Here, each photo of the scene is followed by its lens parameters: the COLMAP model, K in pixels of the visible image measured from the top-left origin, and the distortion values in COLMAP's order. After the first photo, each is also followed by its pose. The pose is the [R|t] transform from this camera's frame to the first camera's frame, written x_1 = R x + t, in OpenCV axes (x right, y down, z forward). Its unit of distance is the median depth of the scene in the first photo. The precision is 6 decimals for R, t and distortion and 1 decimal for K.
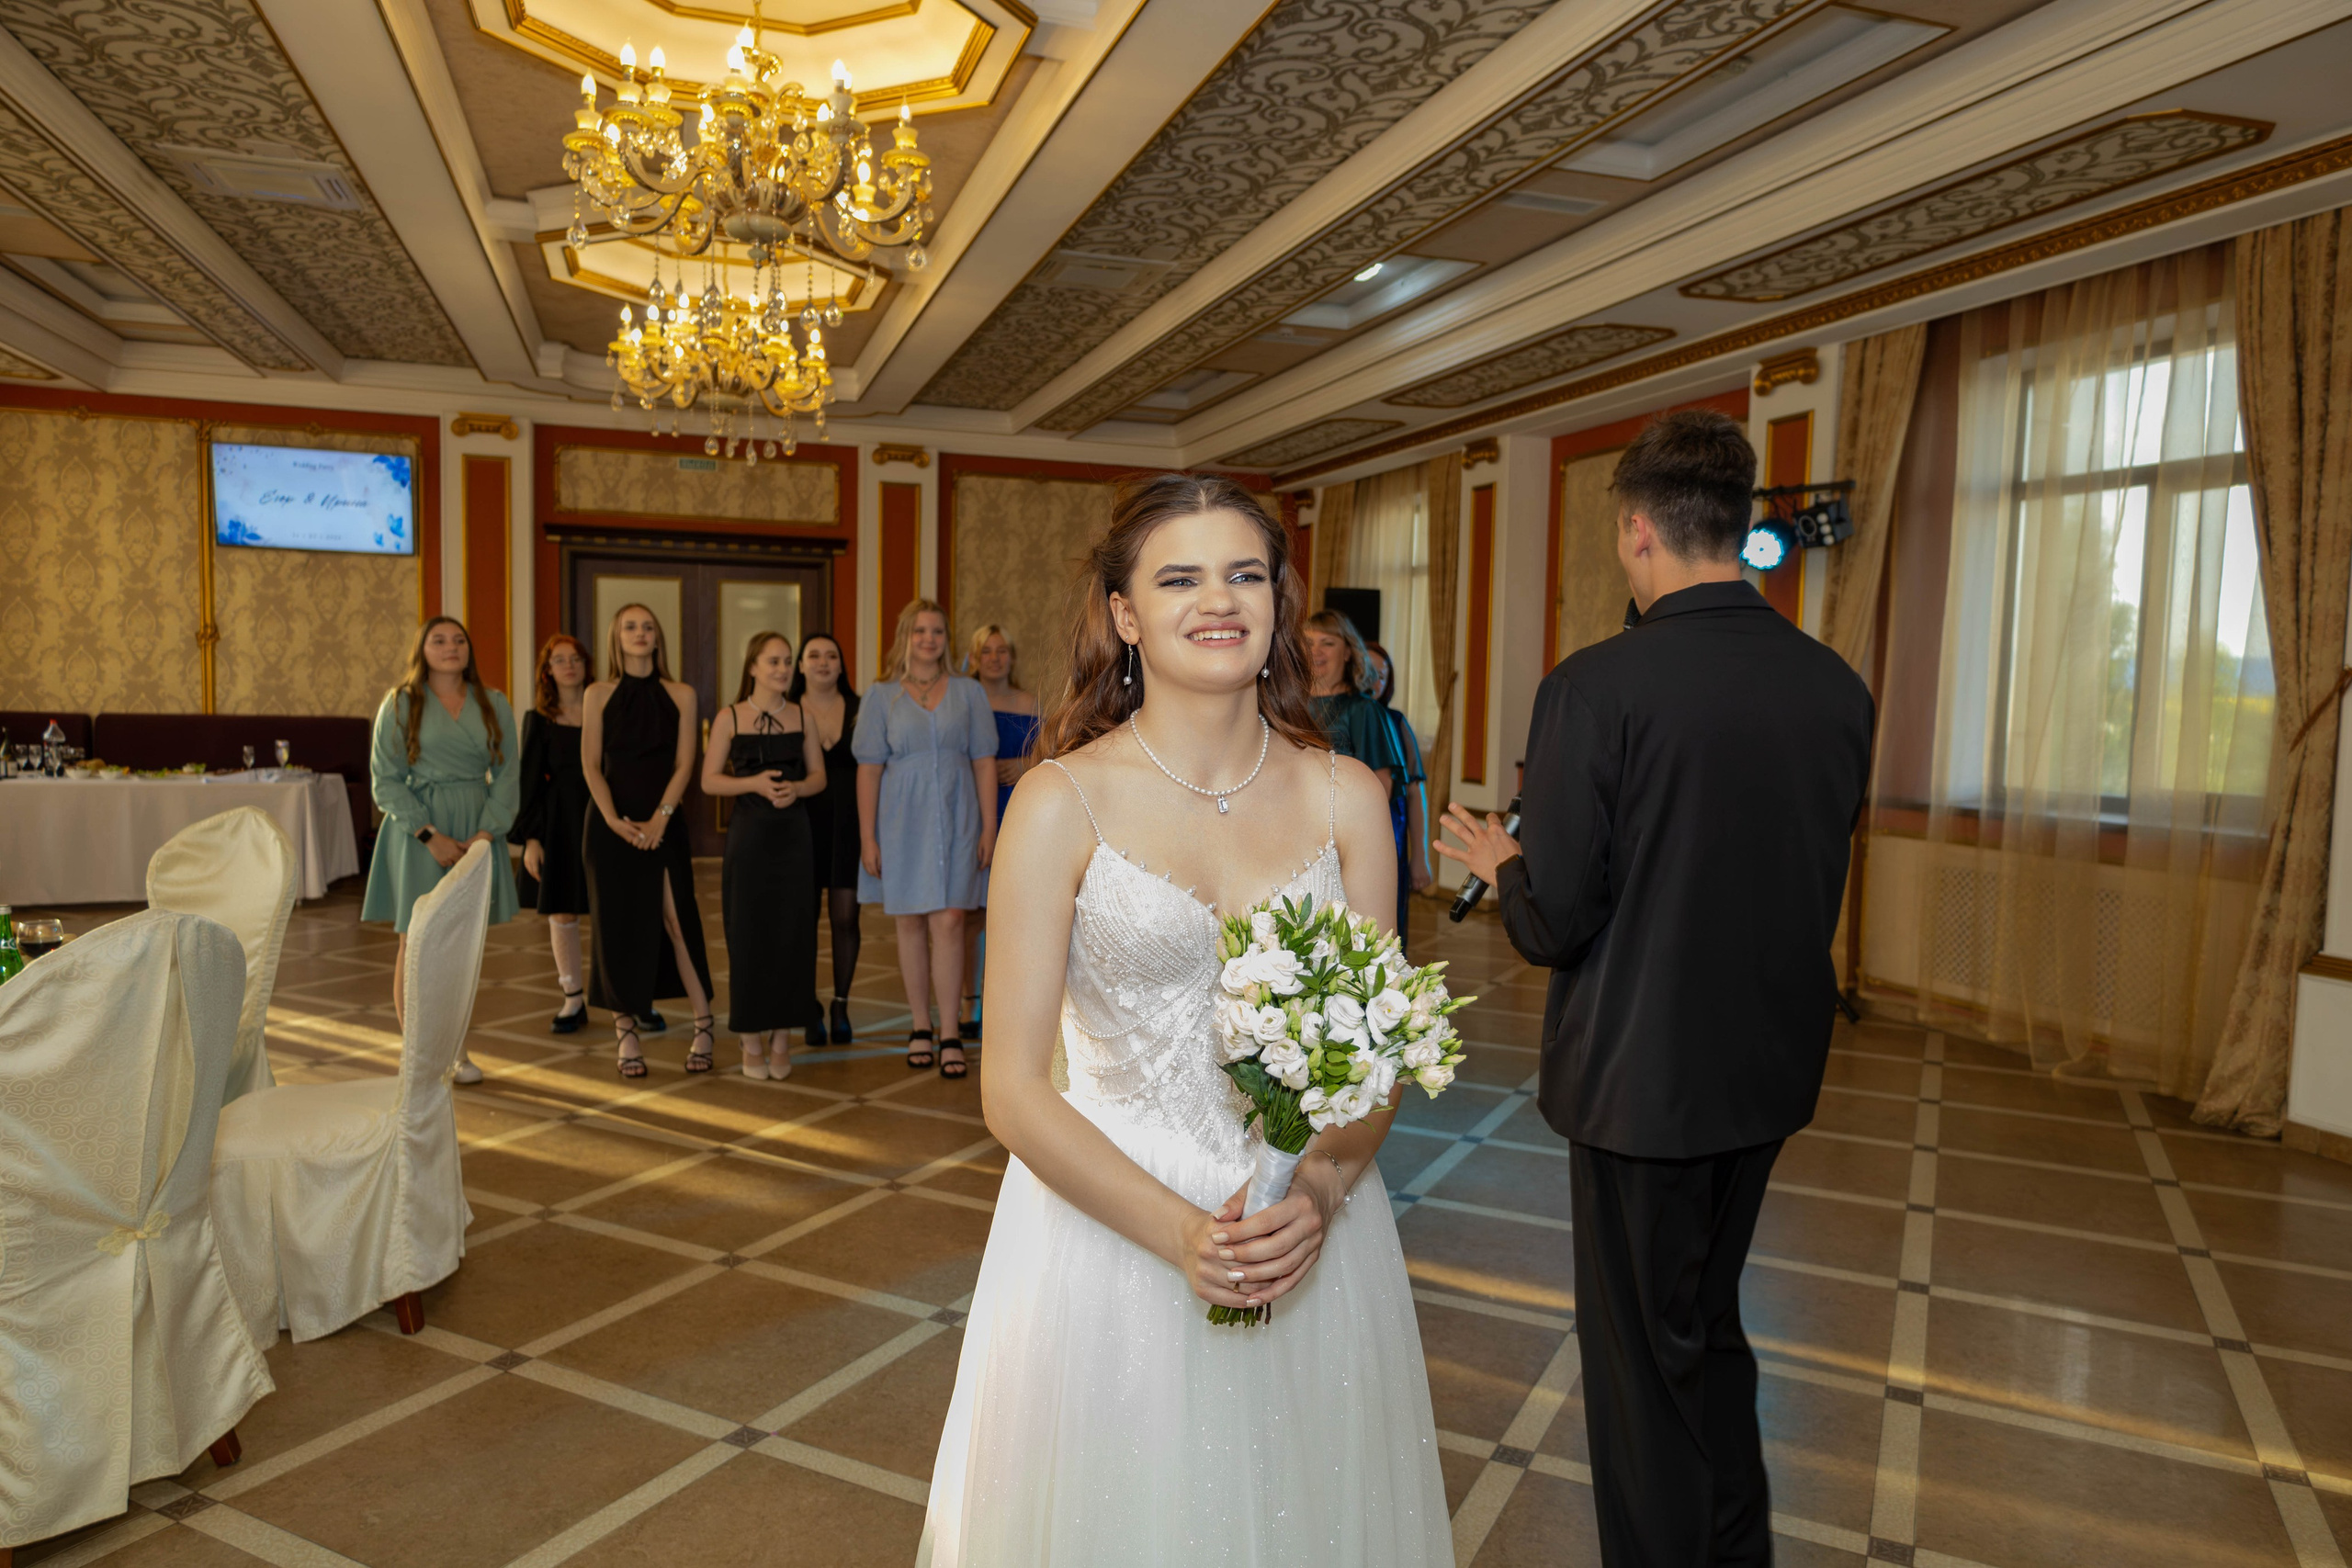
lens RADIAL K [[1545.9, 0, 1176.0], [0, 1545.9, 784.0], [0, 0, 1]] dist [-0.017919, 0.002446]
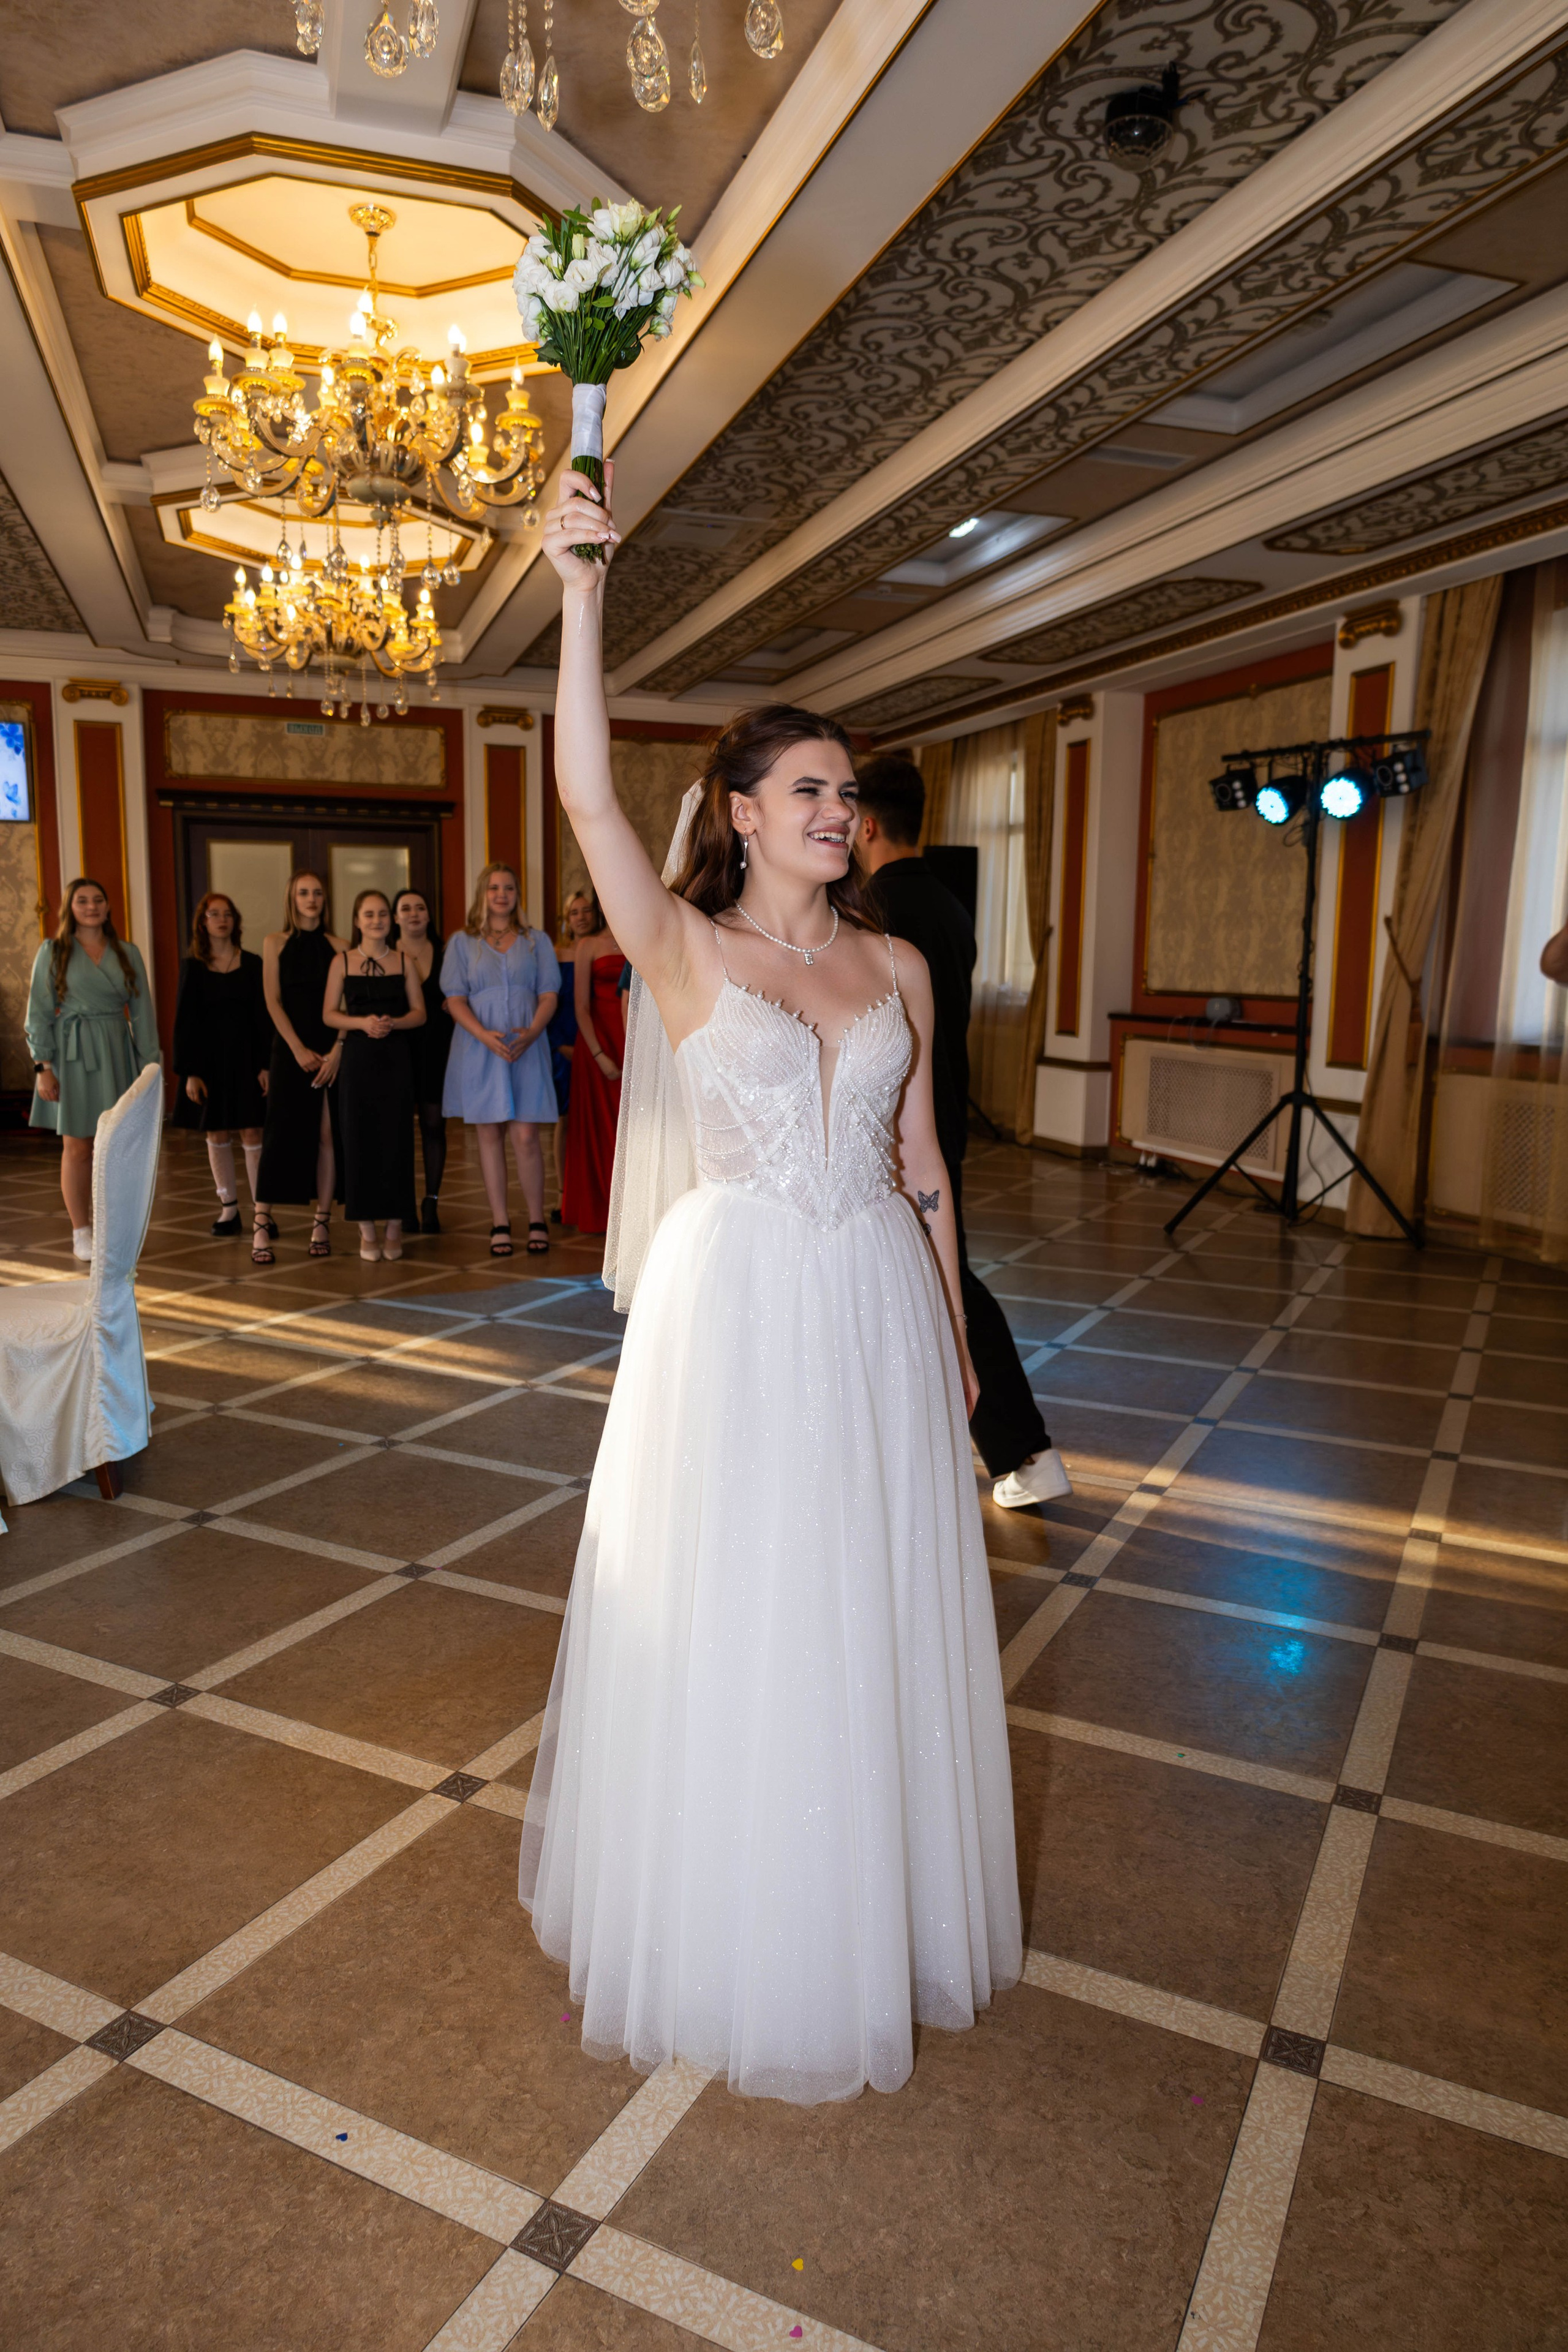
lens RADIAL K [[1546.1, 0, 784.0], [0, 1546.1, 1176.0], [0, 0, 1]] dist [-0.017919, 0.002446]
pose [[0.999951, -0.009523, 0.002841, -0.001574], [0.009278, 0.997029, 0.076466, 0.019593], [-0.003560, -0.076436, 0.997068, -0.058014]]
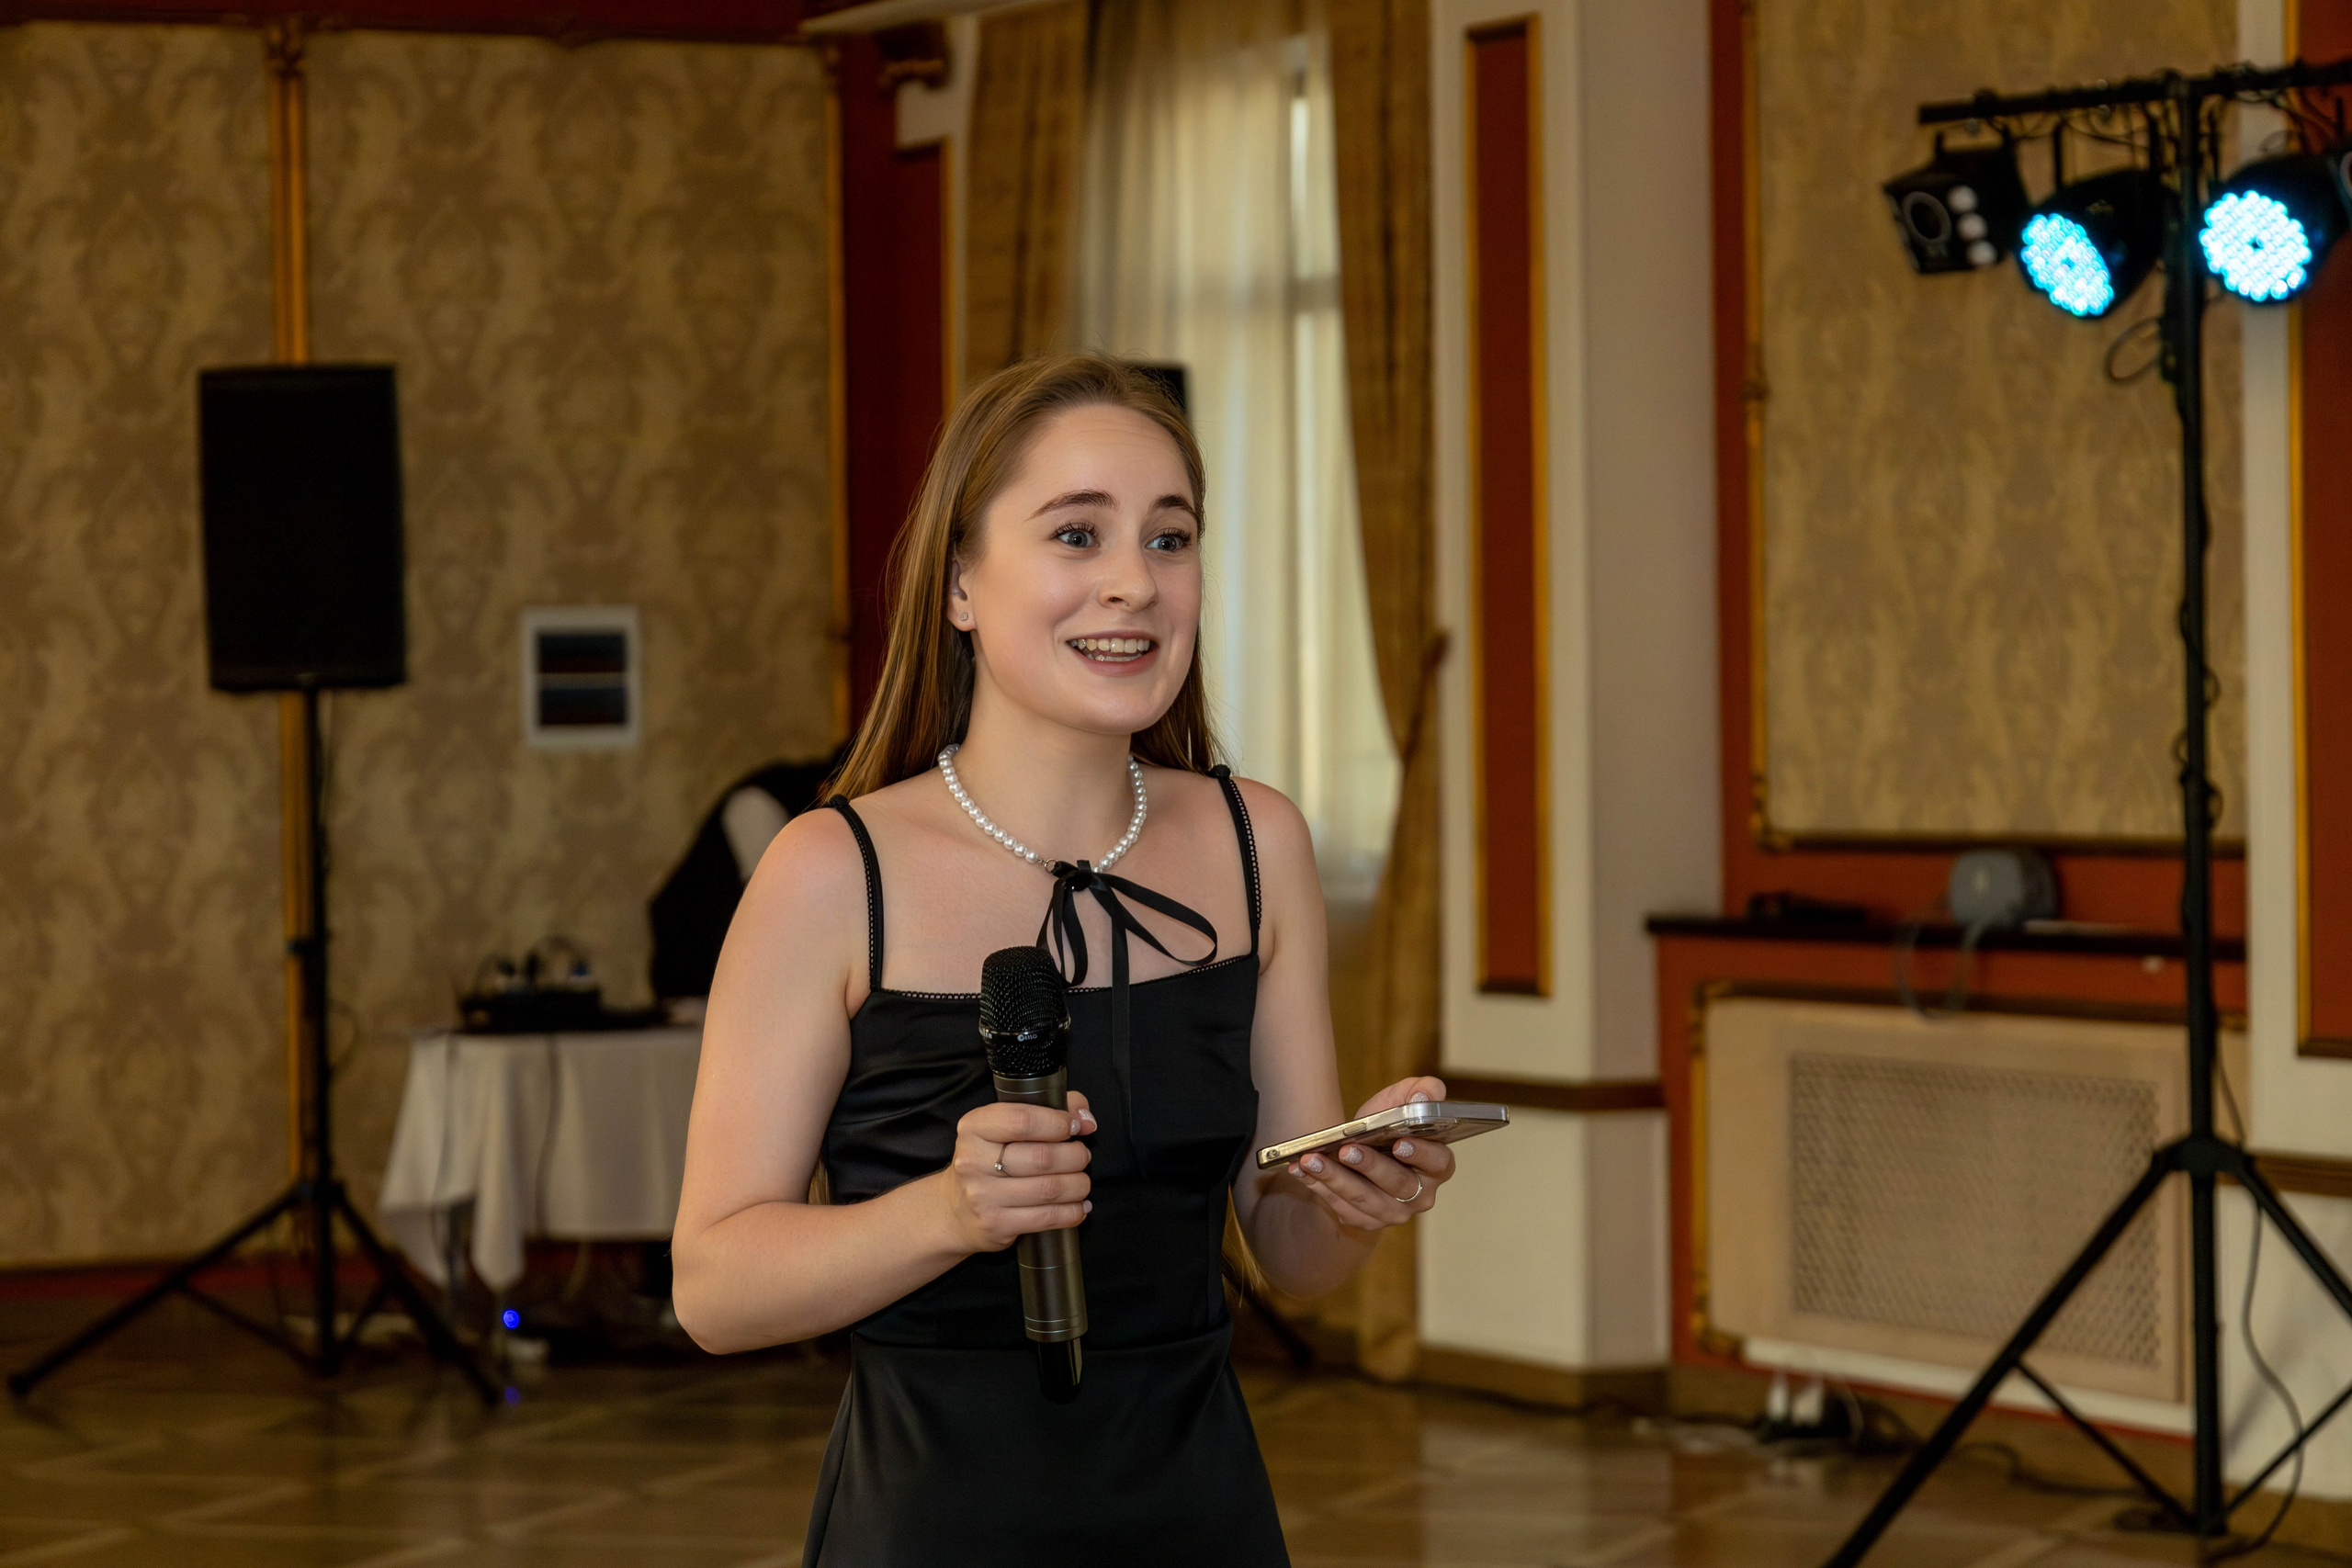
lens RADIAL K [[7281.7, 0, 1176.0], [0, 7281.7, 784.0], [0, 0, 1]] dist [0.603981, 0.134698]
pose [[0.992343, -0.040247, 0.116770, -0.060683], [0.046529, 0.997584, -0.051578, 0.043979], [-0.114412, 0.056616, 0.991819, -0.638246]]
